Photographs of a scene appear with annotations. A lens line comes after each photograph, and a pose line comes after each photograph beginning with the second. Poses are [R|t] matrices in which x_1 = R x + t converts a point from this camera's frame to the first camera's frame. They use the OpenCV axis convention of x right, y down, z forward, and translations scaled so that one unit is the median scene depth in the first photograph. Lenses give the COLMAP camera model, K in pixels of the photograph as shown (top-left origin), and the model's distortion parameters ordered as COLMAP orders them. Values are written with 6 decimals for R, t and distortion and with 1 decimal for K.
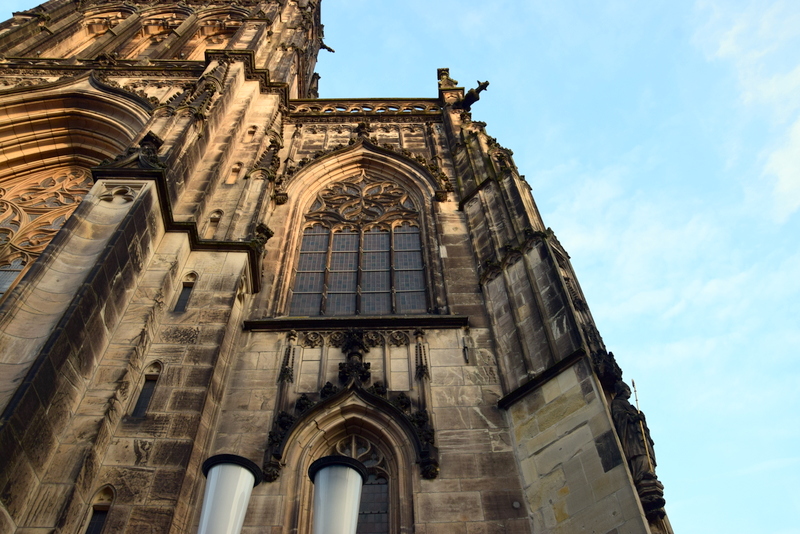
lens RADIAL K [[647.8, 0, 400.0], [0, 647.8, 267.0], [0, 0, 1]] dist [-0.163204, 0.135059]
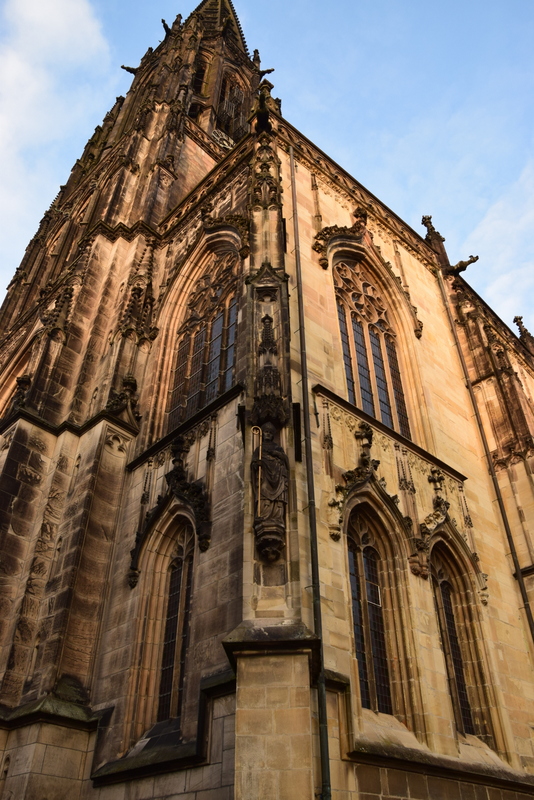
lens RADIAL K [[647.8, 0, 266.1], [0, 647.8, 415.7], [0, 0, 1]] dist [-0.163204, 0.135059]
pose [[0.681261, -0.431986, -0.590991, 0.553892], [0.574599, 0.815763, 0.066082, 0.054605], [0.453563, -0.384602, 0.803967, 0.072355]]
